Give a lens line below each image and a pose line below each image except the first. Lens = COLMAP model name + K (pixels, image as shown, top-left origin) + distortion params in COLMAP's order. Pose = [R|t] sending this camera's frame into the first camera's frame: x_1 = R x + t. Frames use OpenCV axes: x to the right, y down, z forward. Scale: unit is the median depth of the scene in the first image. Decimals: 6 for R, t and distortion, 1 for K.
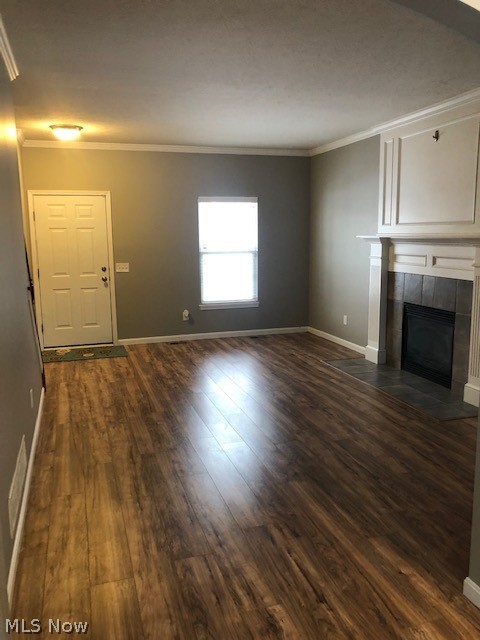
lens RADIAL K [[535.9, 0, 240.8], [0, 535.9, 318.2], [0, 0, 1]] dist [0.045376, -0.023136]
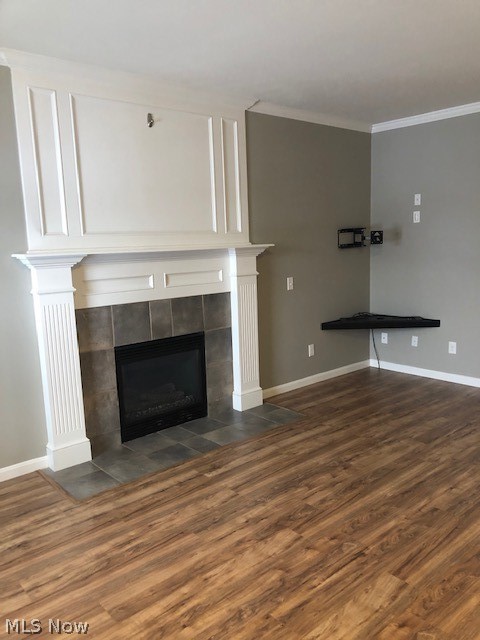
lens RADIAL K [[535.9, 0, 244.0], [0, 535.9, 323.7], [0, 0, 1]] dist [0.045376, -0.023136]
pose [[-0.421392, -0.133368, 0.897018, -0.418369], [0.171673, 0.959512, 0.223306, -0.204049], [-0.890481, 0.248093, -0.381435, 1.228805]]
